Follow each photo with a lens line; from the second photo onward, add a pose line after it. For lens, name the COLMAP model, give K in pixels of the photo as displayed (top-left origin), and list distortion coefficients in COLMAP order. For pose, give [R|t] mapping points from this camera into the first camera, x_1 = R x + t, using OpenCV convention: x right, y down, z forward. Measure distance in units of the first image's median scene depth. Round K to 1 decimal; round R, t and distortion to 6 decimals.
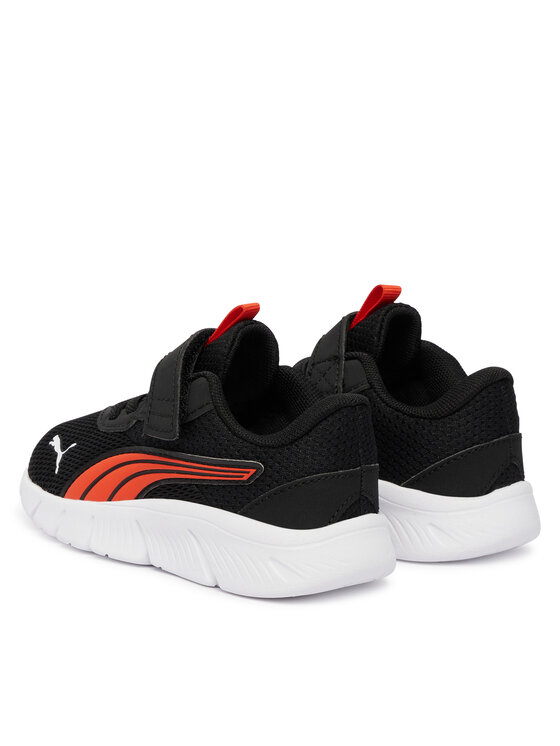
lens RADIAL K [[1459.7, 0, 280.0], [0, 1459.7, 373.0], [0, 0, 1]] dist [-0.344530, -0.092462]
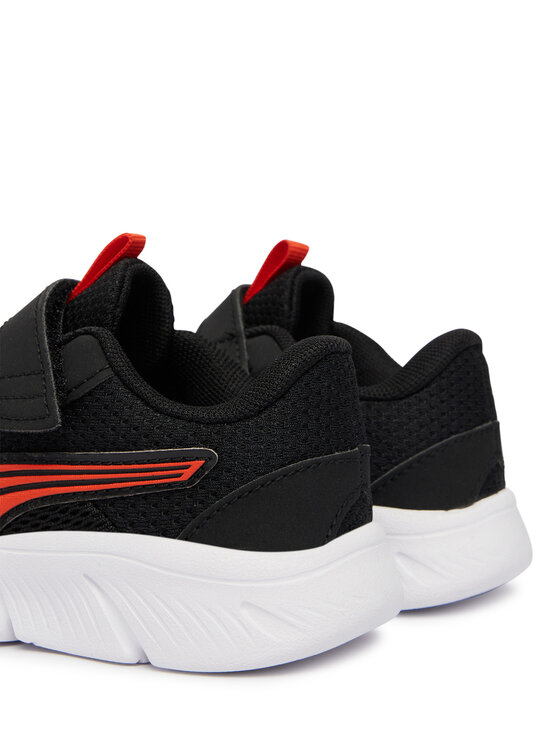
lens RADIAL K [[1168.1, 0, 280.0], [0, 1168.1, 373.0], [0, 0, 1]] dist [-0.034317, -0.052920]
pose [[0.939922, -0.030991, 0.339980, -0.141478], [0.085107, 0.985700, -0.145437, 0.096829], [-0.330611, 0.165634, 0.929119, 0.489923]]
